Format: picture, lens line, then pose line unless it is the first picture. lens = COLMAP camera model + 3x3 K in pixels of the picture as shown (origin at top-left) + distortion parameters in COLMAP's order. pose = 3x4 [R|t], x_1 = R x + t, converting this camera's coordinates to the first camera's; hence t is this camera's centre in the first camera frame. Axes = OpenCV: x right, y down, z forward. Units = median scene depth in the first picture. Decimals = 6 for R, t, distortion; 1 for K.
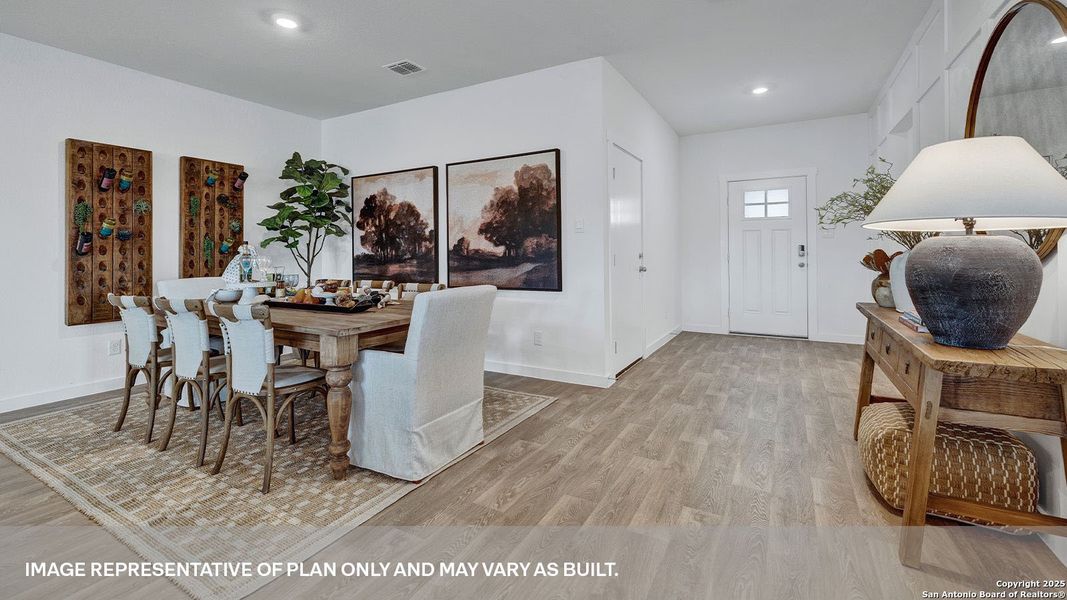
lens RADIAL K [[456.0, 0, 527.3], [0, 456.0, 258.0], [0, 0, 1]] dist [0.000933, 0.000151]
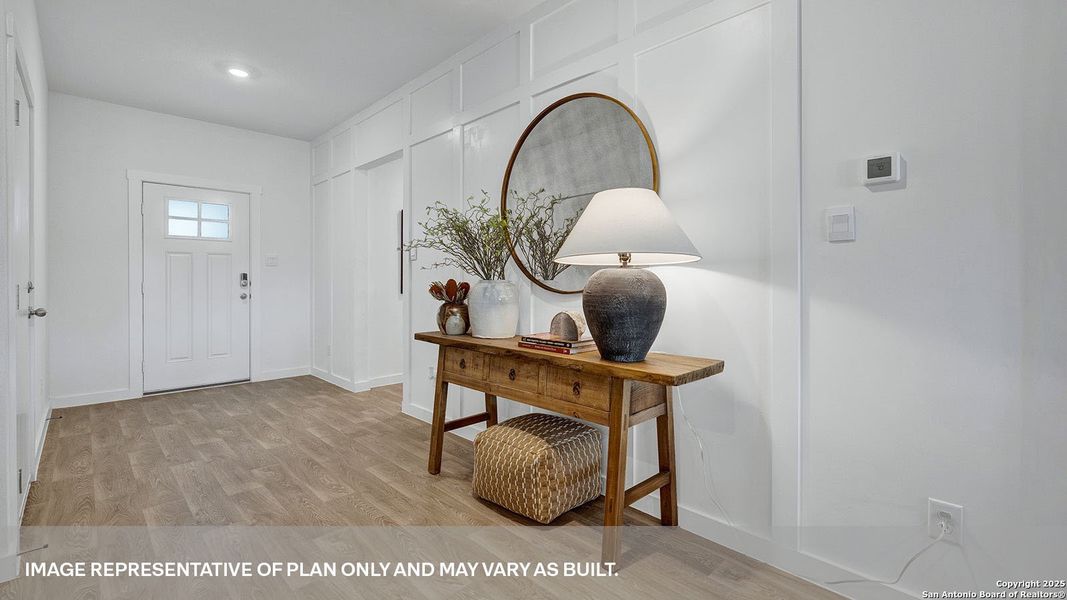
lens RADIAL K [[457.6, 0, 530.6], [0, 457.6, 284.5], [0, 0, 1]] dist [-0.018727, -0.000011]
pose [[0.273689, 0.003244, 0.961813, -0.097623], [0.005489, 0.999973, -0.004935, -0.000550], [-0.961803, 0.006630, 0.273664, 0.327910]]
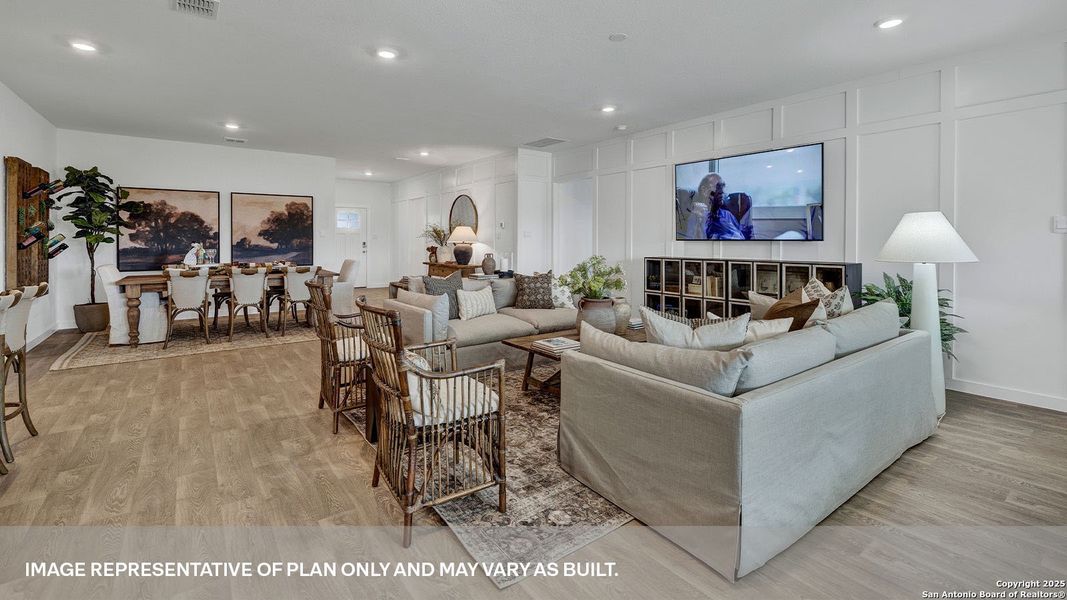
lens RADIAL K [[459.8, 0, 529.5], [0, 459.8, 243.9], [0, 0, 1]] dist [-0.000931, 0.000159]
pose [[0.406497, 0.003129, 0.913647, -1.285256], [0.005945, 0.999964, -0.006069, -0.004889], [-0.913633, 0.007898, 0.406464, -0.666905]]
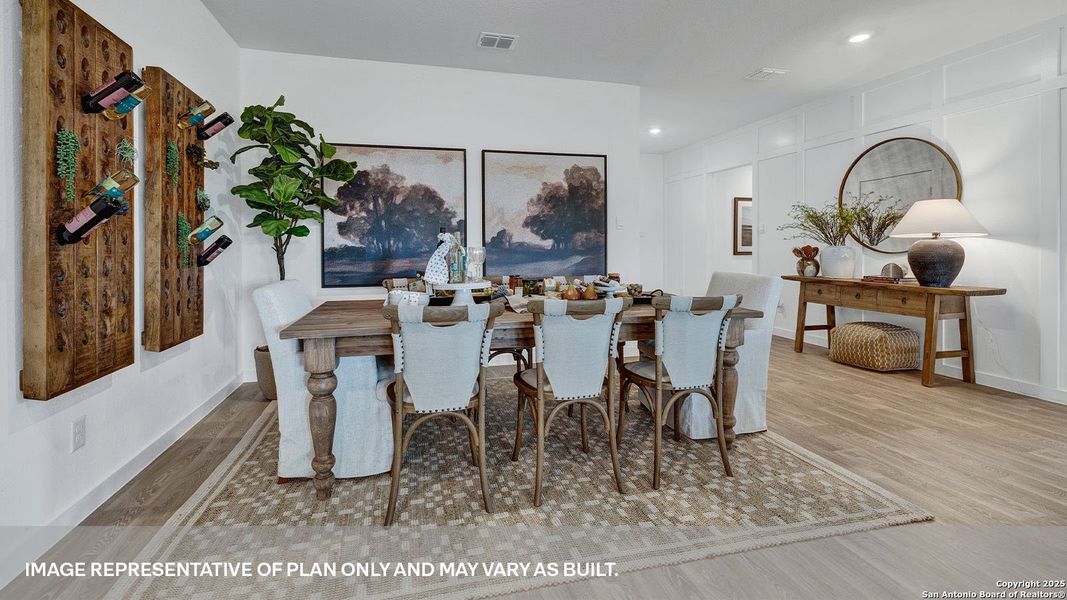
lens RADIAL K [[461.5, 0, 524.6], [0, 461.5, 251.1], [0, 0, 1]] dist [0.003219, 0.000148]
pose [[0.718277, -0.000236, 0.695757, -0.792442], [0.004404, 0.999981, -0.004208, 0.004365], [-0.695743, 0.006086, 0.718265, 0.275965]]
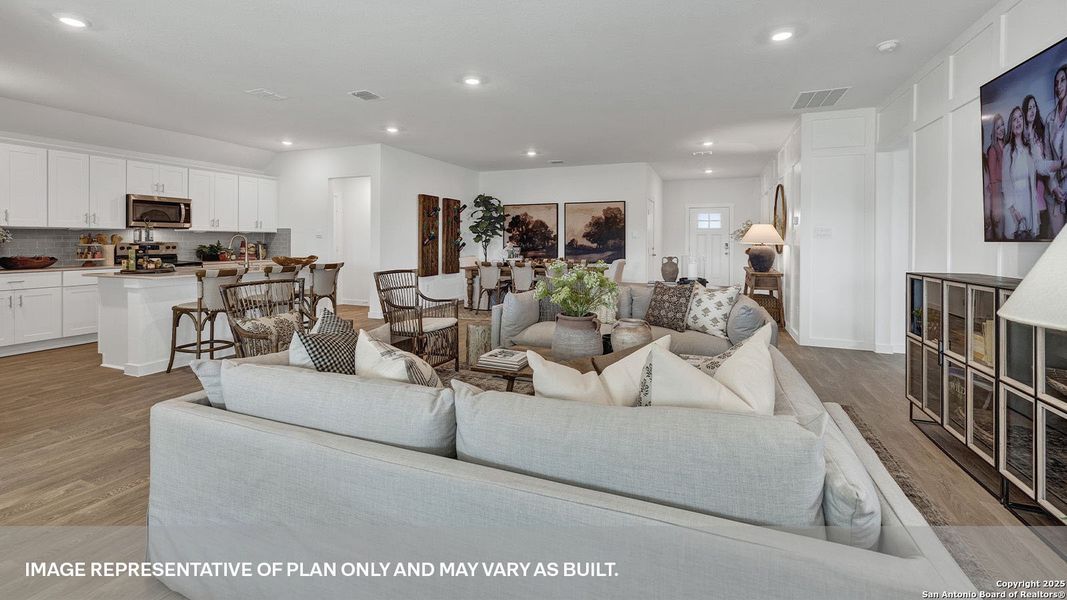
lens RADIAL K [[459.8, 0, 529.5], [0, 459.8, 243.9], [0, 0, 1]] dist [-0.000931, 0.000159]
pose [[0.991812, 0.011066, 0.127229, -0.615028], [-0.010329, 0.999926, -0.006453, -0.005942], [-0.127291, 0.005086, 0.991852, -1.070324]]
